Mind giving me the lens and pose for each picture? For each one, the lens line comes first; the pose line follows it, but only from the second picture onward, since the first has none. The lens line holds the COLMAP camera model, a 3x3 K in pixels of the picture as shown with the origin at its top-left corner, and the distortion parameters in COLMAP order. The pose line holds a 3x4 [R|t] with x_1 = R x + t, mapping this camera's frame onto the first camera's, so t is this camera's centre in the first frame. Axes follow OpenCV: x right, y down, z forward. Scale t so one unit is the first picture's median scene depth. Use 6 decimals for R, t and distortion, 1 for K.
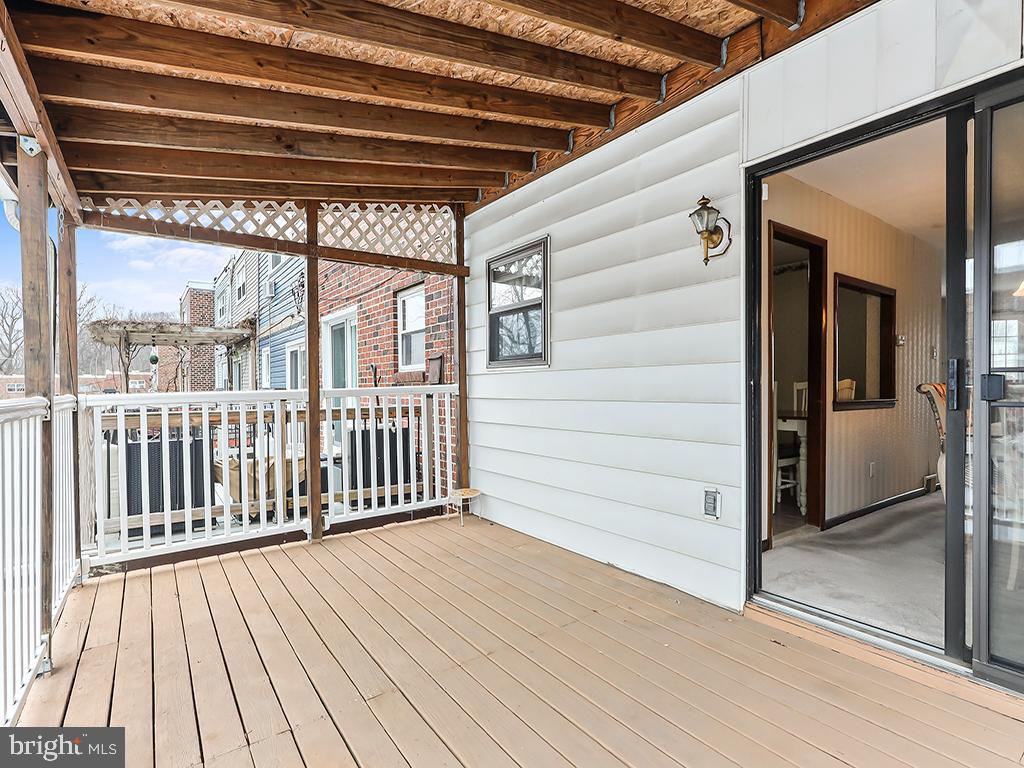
lens RADIAL K [[510.4, 0, 499.8], [0, 510.4, 387.8], [0, 0, 1]] dist [-0.003561, -0.000253]
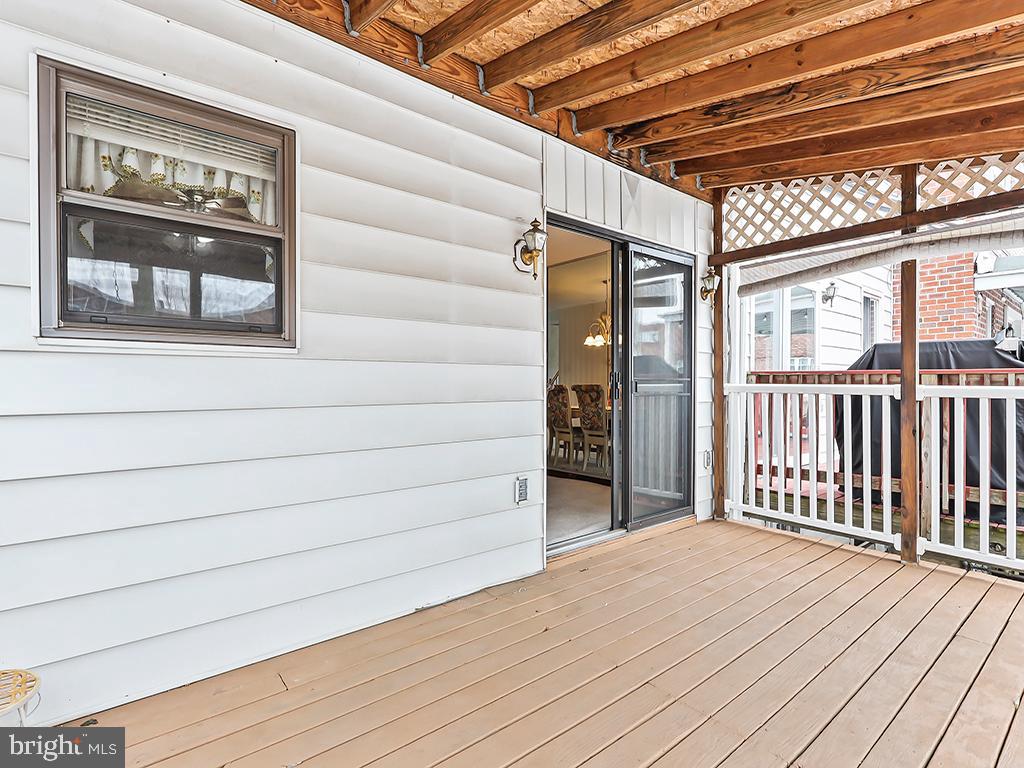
lens RADIAL K [[521.2, 0, 512.0], [0, 521.2, 384.0], [0, 0, 1]] dist [-0.003379, -0.000650]
pose [[-0.081972, 0.008607, 0.996597, -0.510721], [0.002196, 0.999962, -0.008456, 0.002037], [-0.996632, 0.001495, -0.081988, 0.778360]]
